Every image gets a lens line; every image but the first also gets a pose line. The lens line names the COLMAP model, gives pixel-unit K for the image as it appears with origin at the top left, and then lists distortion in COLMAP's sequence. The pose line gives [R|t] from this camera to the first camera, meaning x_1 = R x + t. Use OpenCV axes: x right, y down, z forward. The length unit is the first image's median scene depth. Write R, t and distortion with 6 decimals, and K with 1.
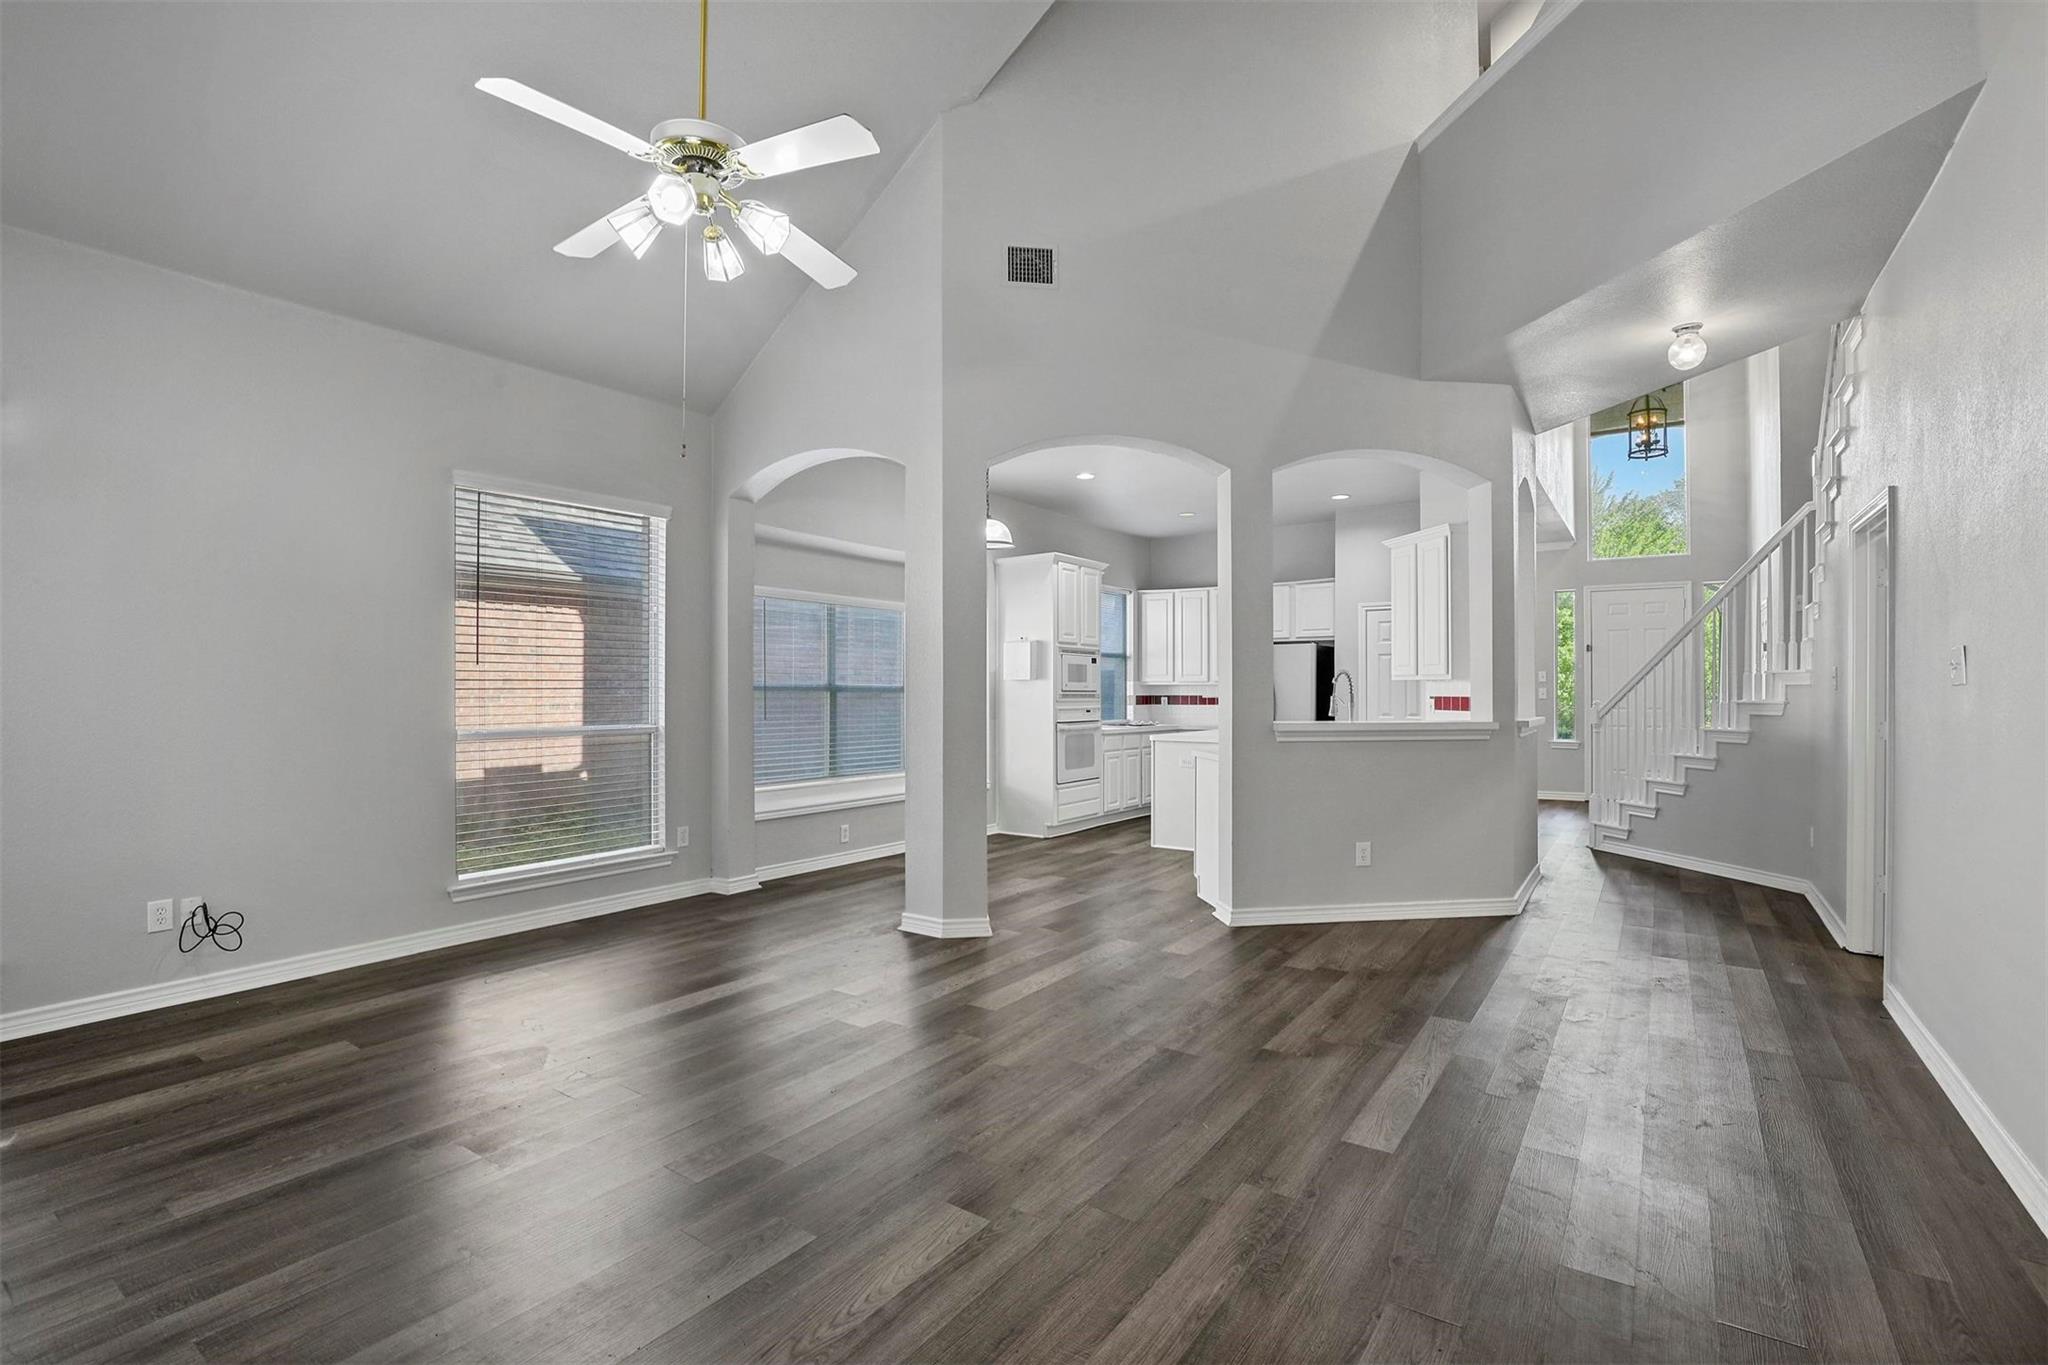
lens RADIAL K [[943.5, 0, 1035.1], [0, 943.5, 686.6], [0, 0, 1]] dist [-0.020797, -0.000231]
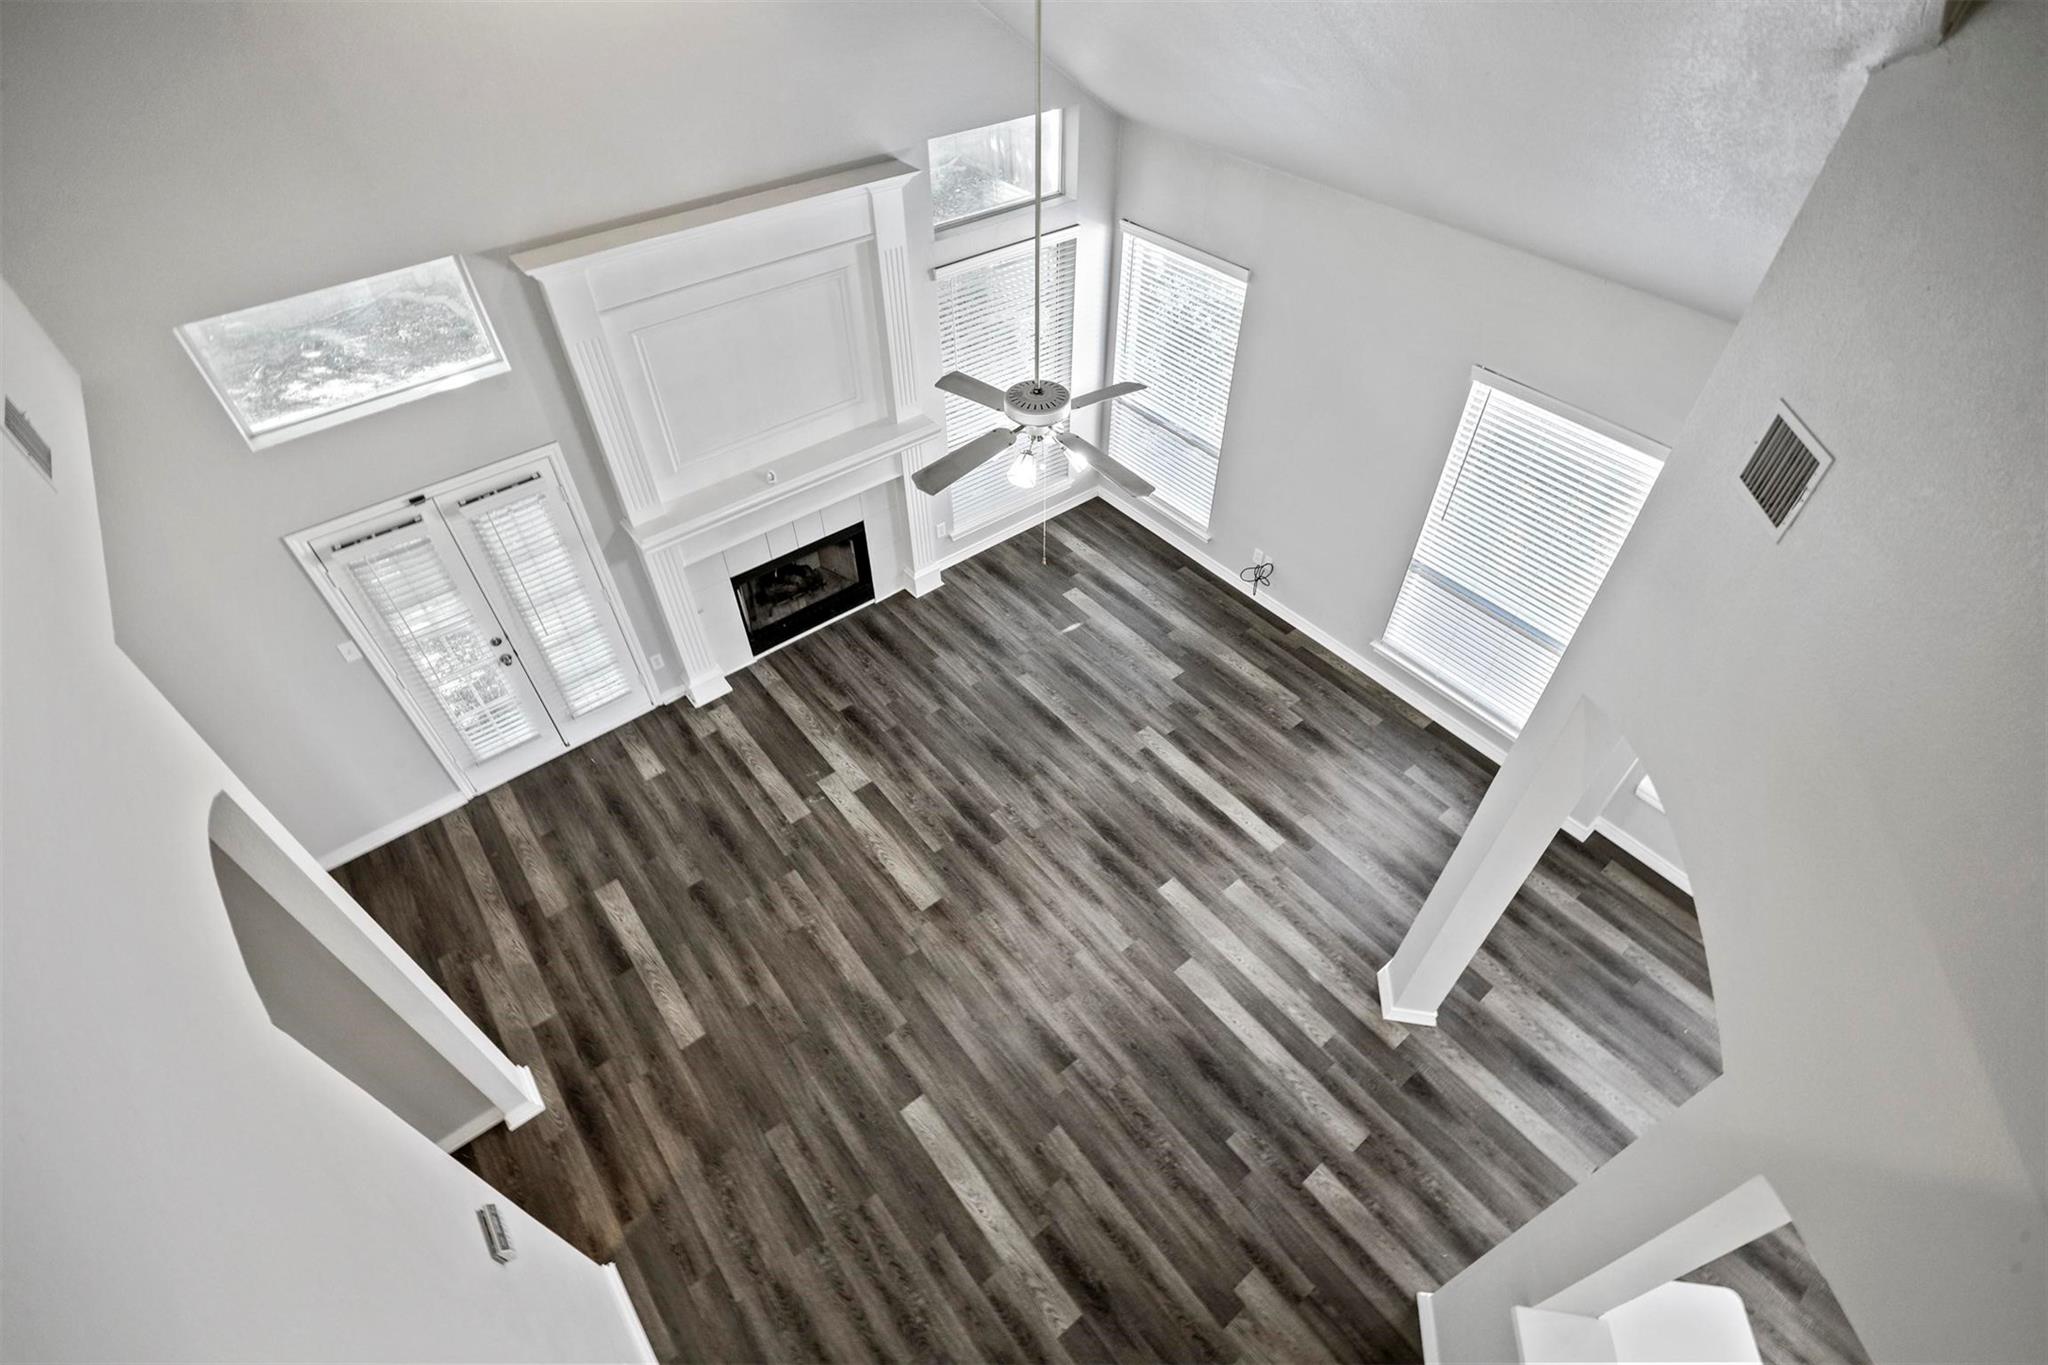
lens RADIAL K [[943.5, 0, 1030.6], [0, 943.5, 686.0], [0, 0, 1]] dist [-0.020797, -0.000231]
pose [[-0.297056, 0.679275, -0.671076, 0.830376], [0.004009, 0.703681, 0.710504, -1.173921], [0.954852, 0.208370, -0.211756, 1.251163]]
